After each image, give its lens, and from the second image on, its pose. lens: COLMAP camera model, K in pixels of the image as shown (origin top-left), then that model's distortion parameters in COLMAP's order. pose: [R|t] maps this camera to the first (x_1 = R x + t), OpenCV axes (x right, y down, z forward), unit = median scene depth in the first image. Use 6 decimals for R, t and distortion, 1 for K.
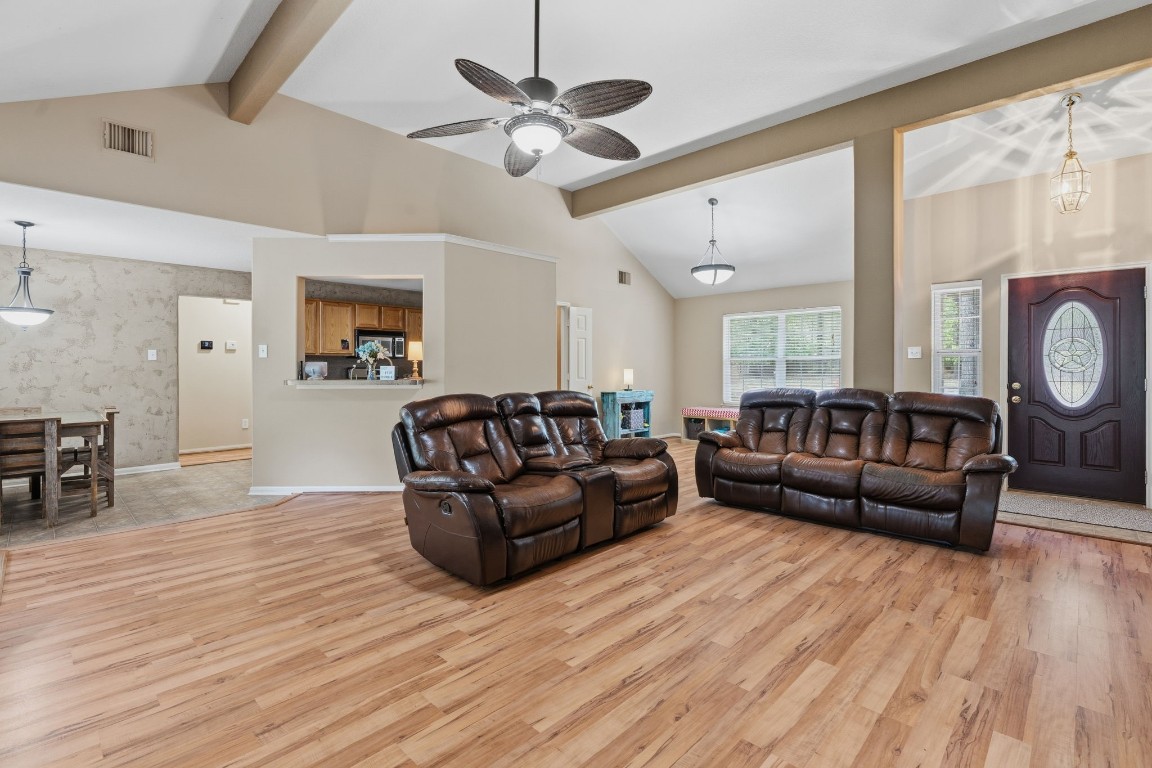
lens RADIAL K [[530.0, 0, 578.8], [0, 530.0, 373.7], [0, 0, 1]] dist [-0.007448, 0.000489]
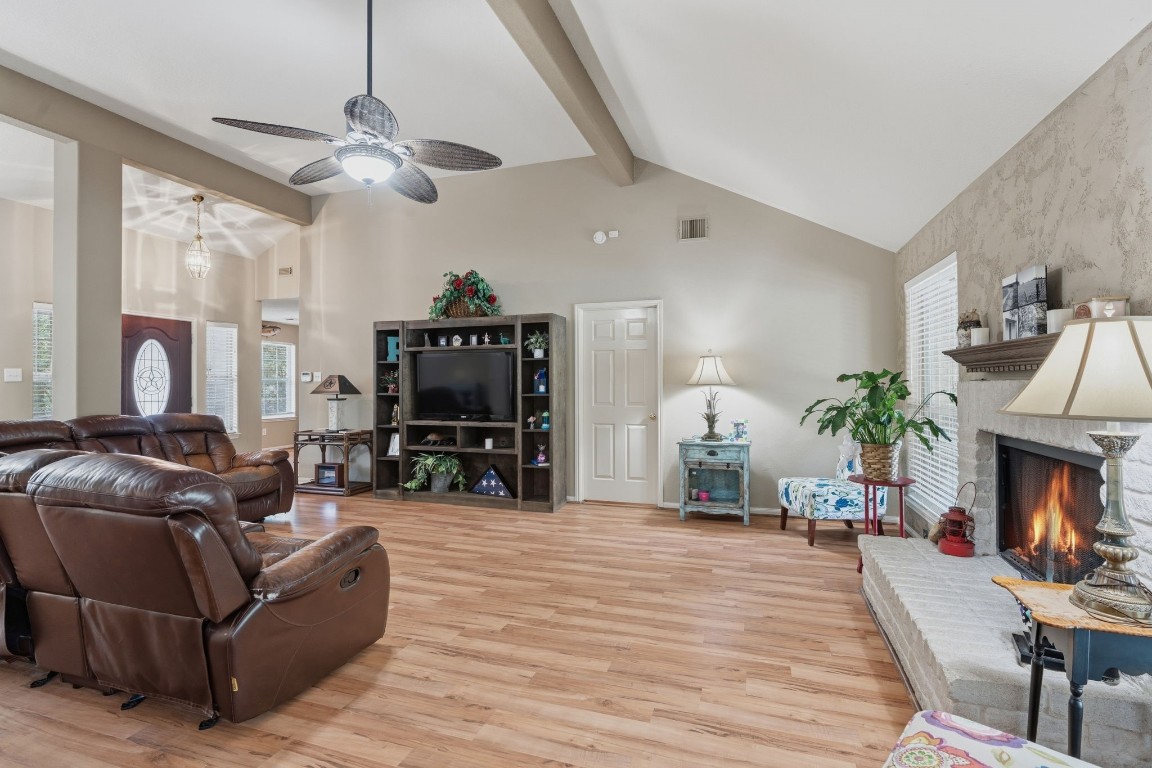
lens RADIAL K [[530.0, 0, 571.8], [0, 530.0, 383.0], [0, 0, 1]] dist [-0.007448, 0.000489]
pose [[-0.424093, 0.002594, 0.905615, -1.597334], [0.010530, 0.999942, 0.002067, -0.051284], [-0.905557, 0.010413, -0.424096, 1.497589]]
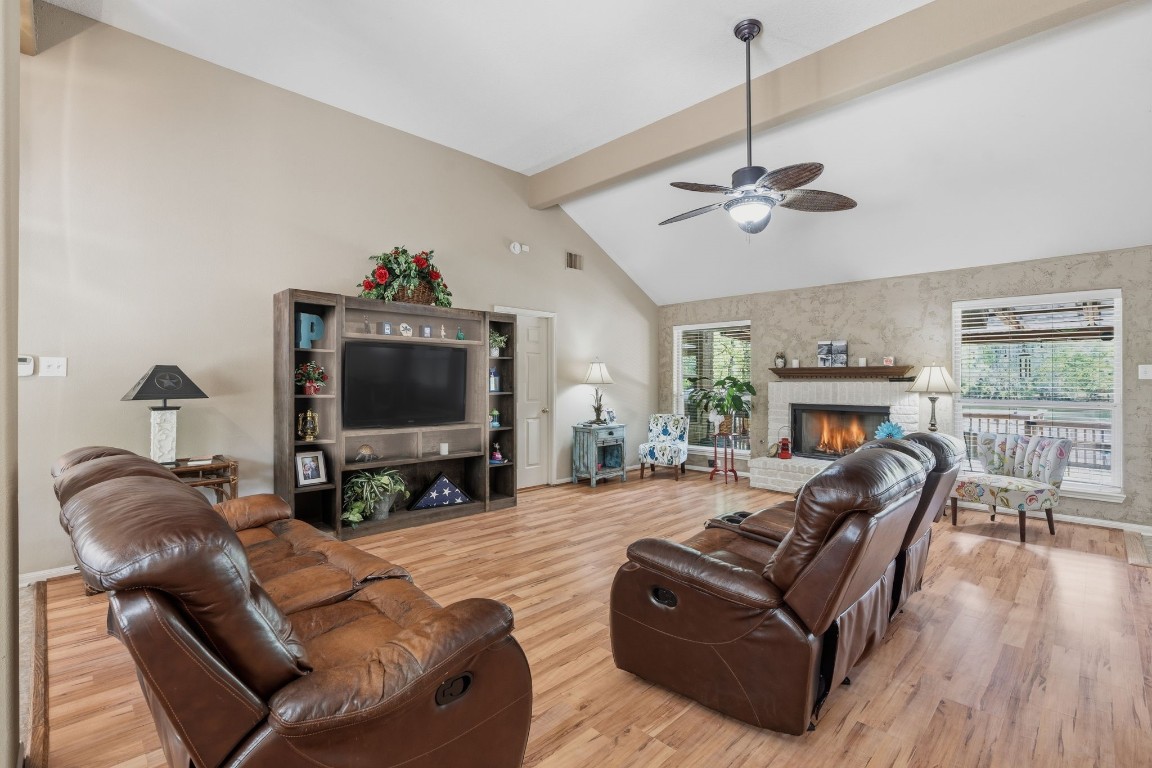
lens RADIAL K [[530.0, 0, 570.2], [0, 530.0, 382.5], [0, 0, 1]] dist [-0.007448, 0.000489]
pose [[-0.999541, -0.001694, 0.030264, 0.437223], [-0.001422, 0.999958, 0.009023, -0.067093], [-0.030278, 0.008976, -0.999501, 3.187488]]
